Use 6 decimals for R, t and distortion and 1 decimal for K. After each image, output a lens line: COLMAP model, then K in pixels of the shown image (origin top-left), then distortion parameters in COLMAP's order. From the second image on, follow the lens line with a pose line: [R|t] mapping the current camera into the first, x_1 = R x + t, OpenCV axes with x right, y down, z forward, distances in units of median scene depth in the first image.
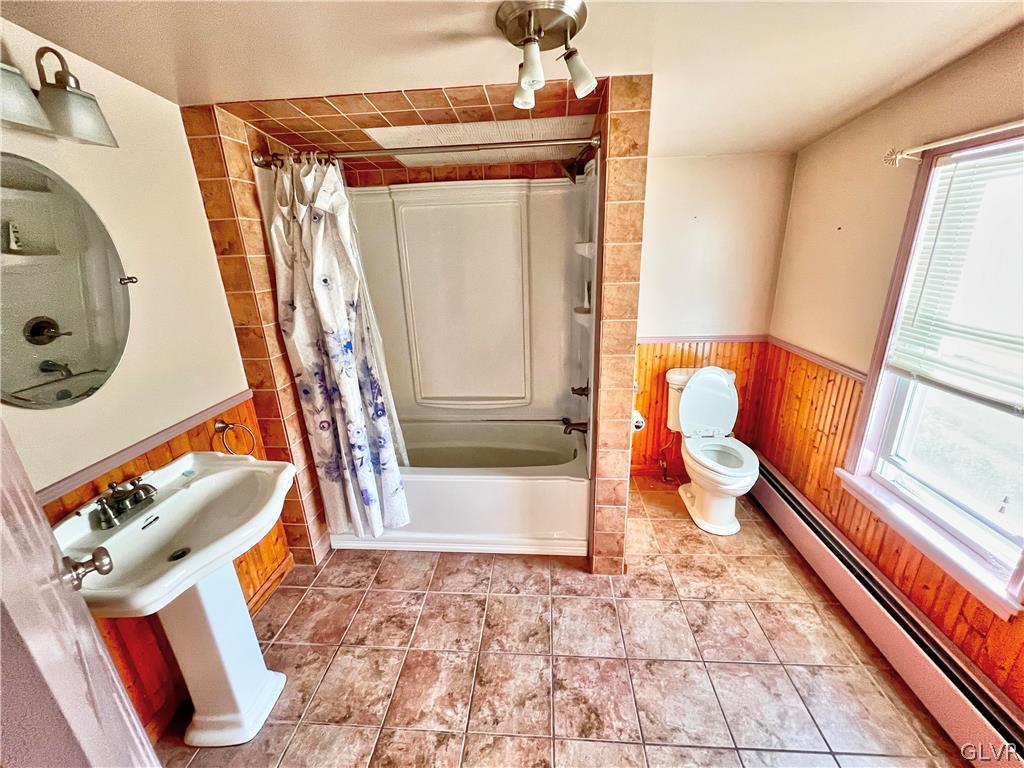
lens RADIAL K [[412.7, 0, 514.6], [0, 412.7, 383.6], [0, 0, 1]] dist [-0.000811, 0.000141]
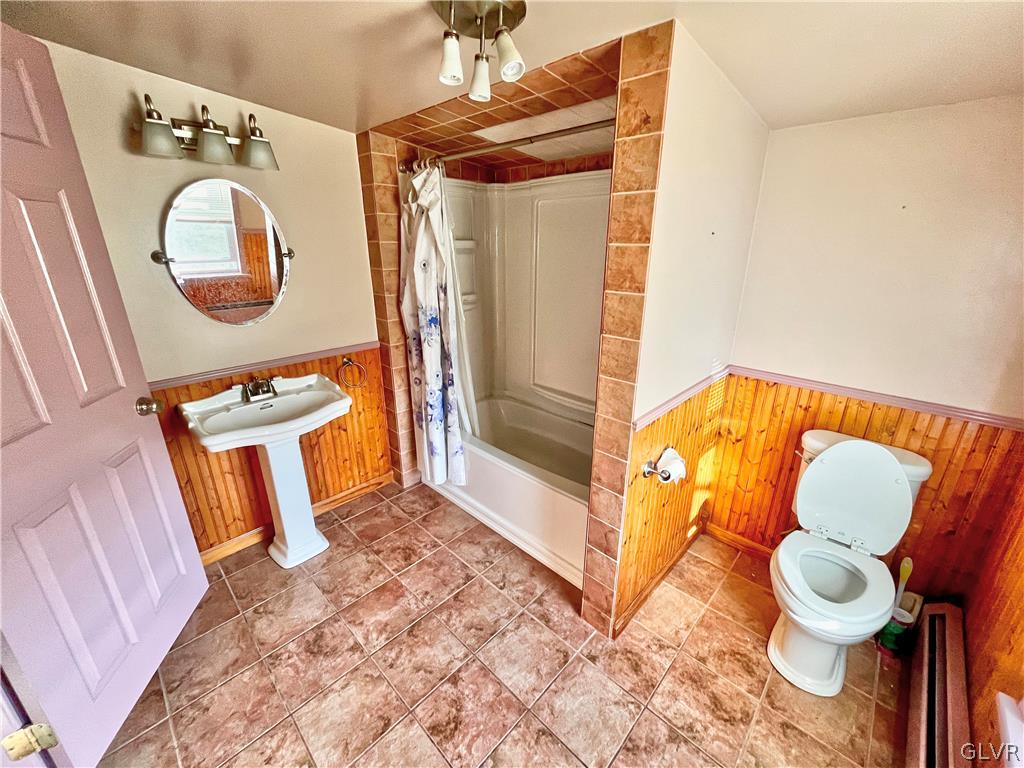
lens RADIAL K [[412.7, 0, 514.6], [0, 412.7, 383.6], [0, 0, 1]] dist [-0.000811, 0.000141]
pose [[0.768535, 0.241439, -0.592504, 0.570607], [-0.227649, 0.968653, 0.099433, -0.093715], [0.597938, 0.058465, 0.799407, 0.211965]]
